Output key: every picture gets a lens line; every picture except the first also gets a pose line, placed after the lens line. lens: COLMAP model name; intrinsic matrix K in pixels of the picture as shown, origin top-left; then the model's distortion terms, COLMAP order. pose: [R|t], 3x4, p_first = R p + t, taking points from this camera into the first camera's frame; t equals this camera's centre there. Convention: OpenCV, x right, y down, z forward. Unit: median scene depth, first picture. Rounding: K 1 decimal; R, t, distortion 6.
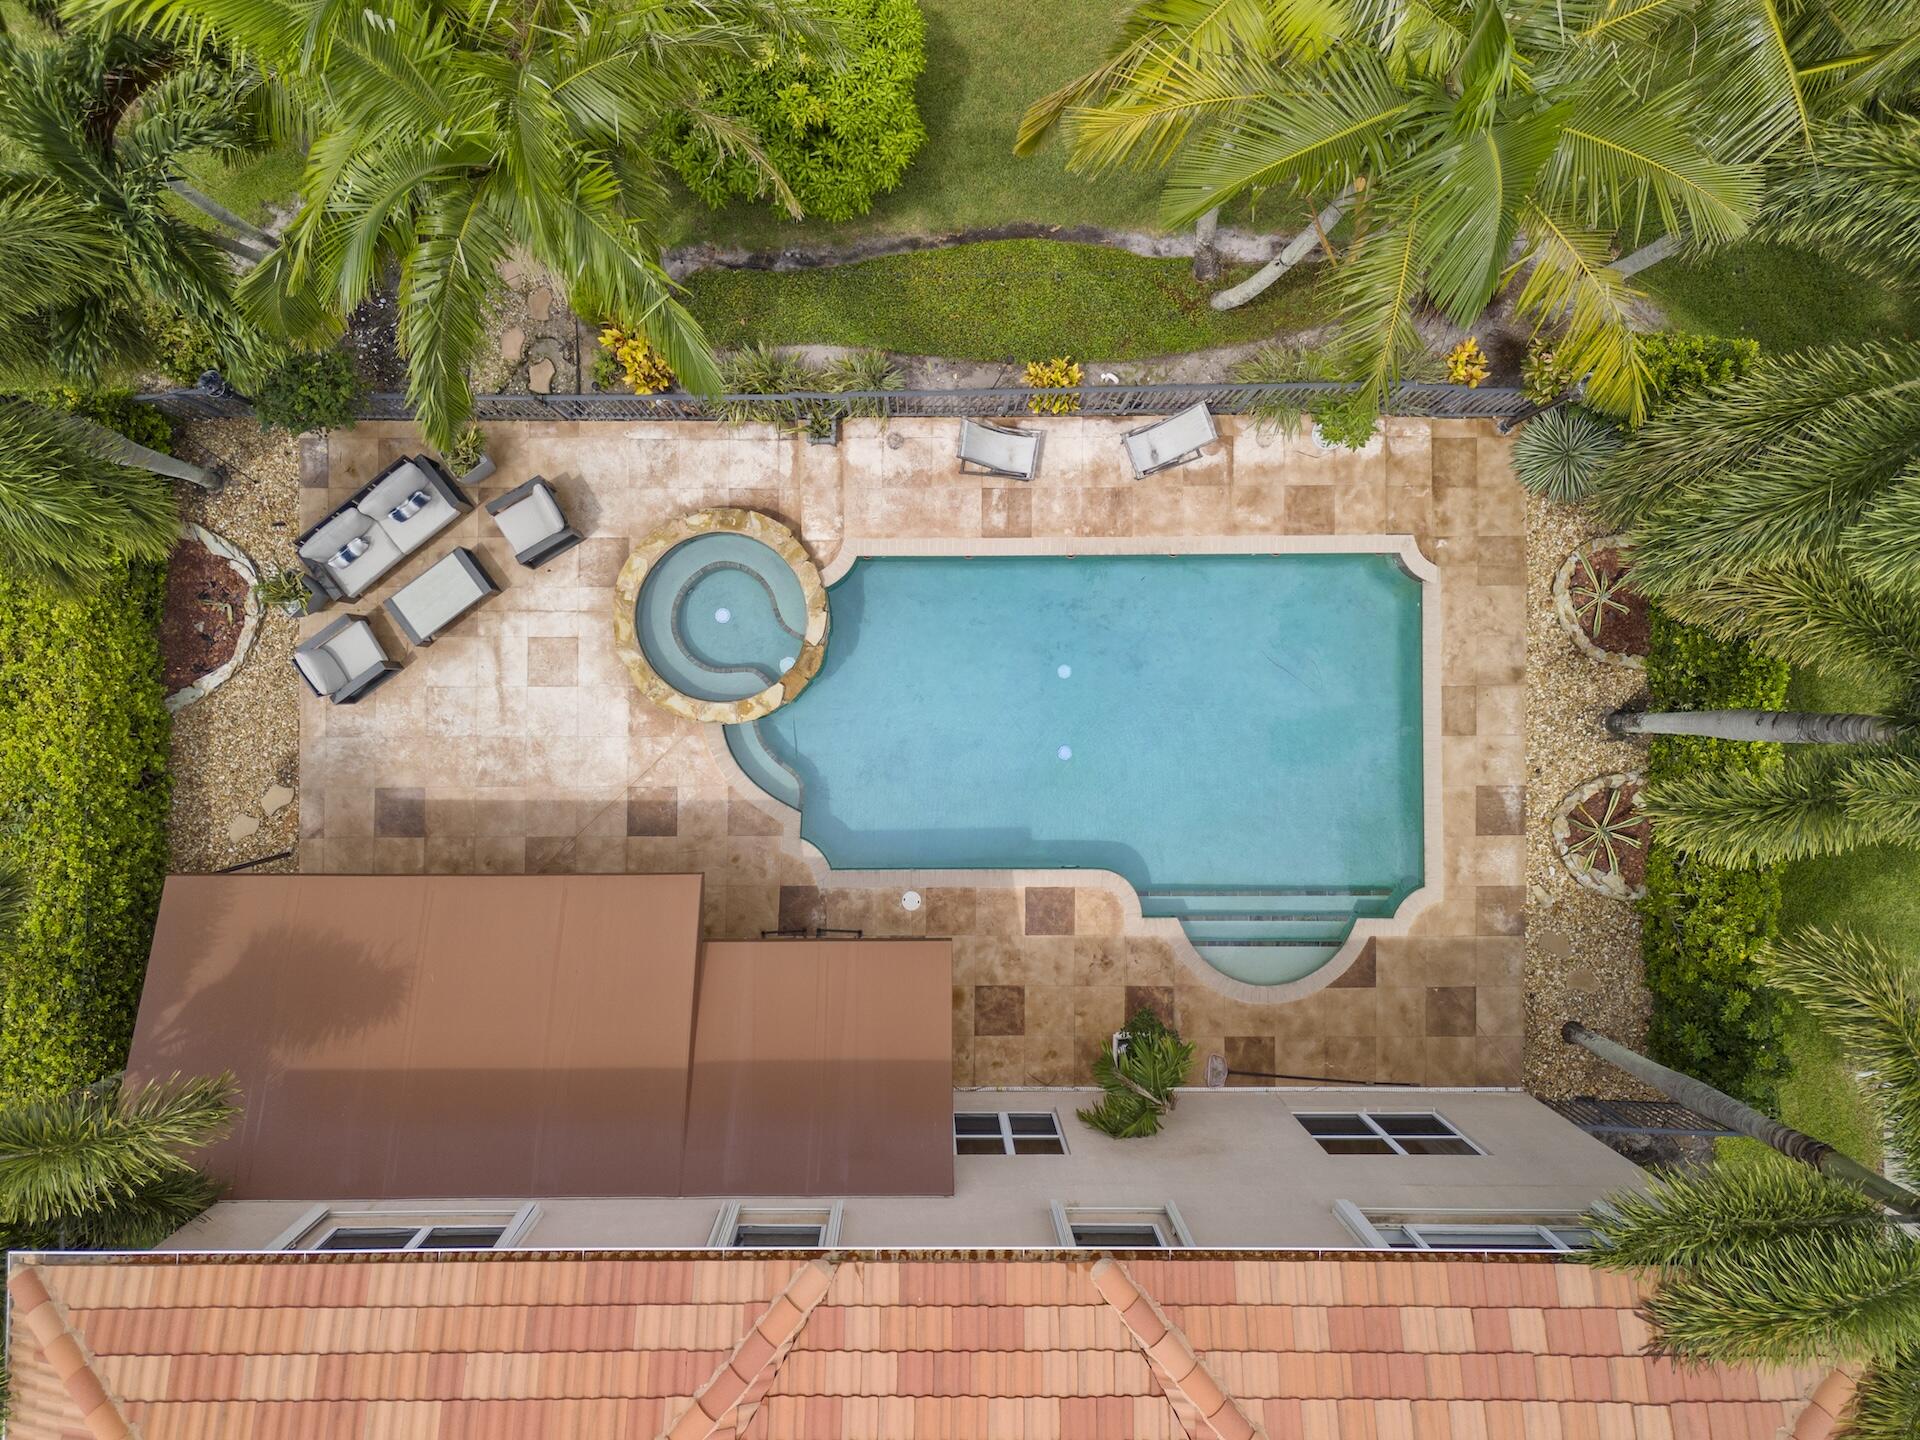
lens RADIAL K [[1430.0, 0, 960.5], [0, 1430.0, 709.0], [0, 0, 1]] dist [0.034447, -0.035063]
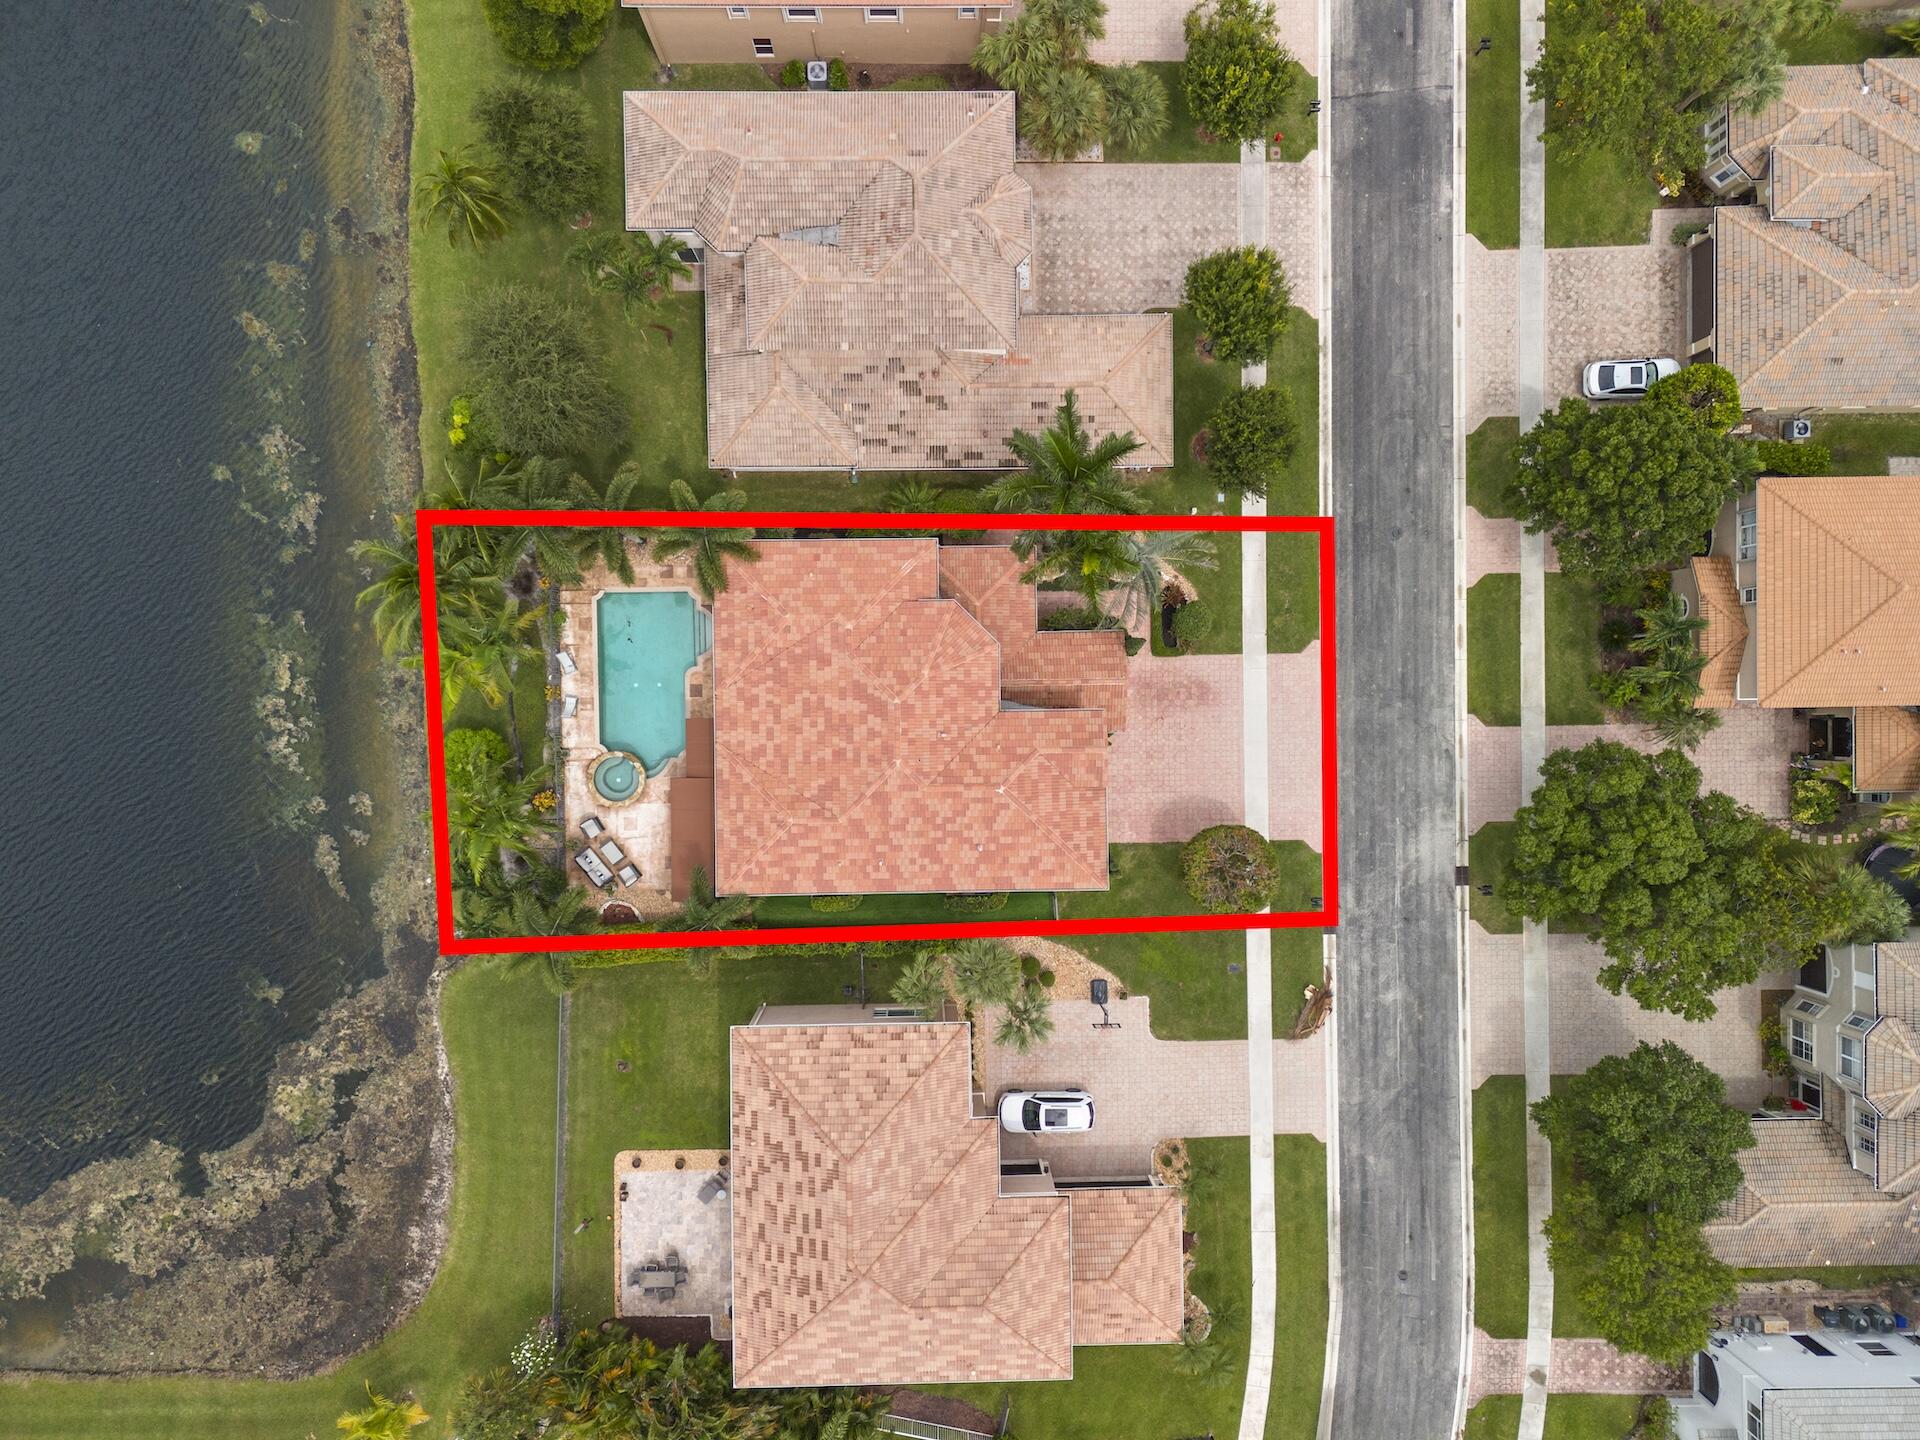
lens RADIAL K [[1430.0, 0, 976.6], [0, 1430.0, 712.5], [0, 0, 1]] dist [0.034447, -0.035063]
pose [[-0.012376, -0.999741, -0.019106, 0.070923], [0.998818, -0.013258, 0.046768, 0.715481], [-0.047009, -0.018504, 0.998723, -2.843555]]
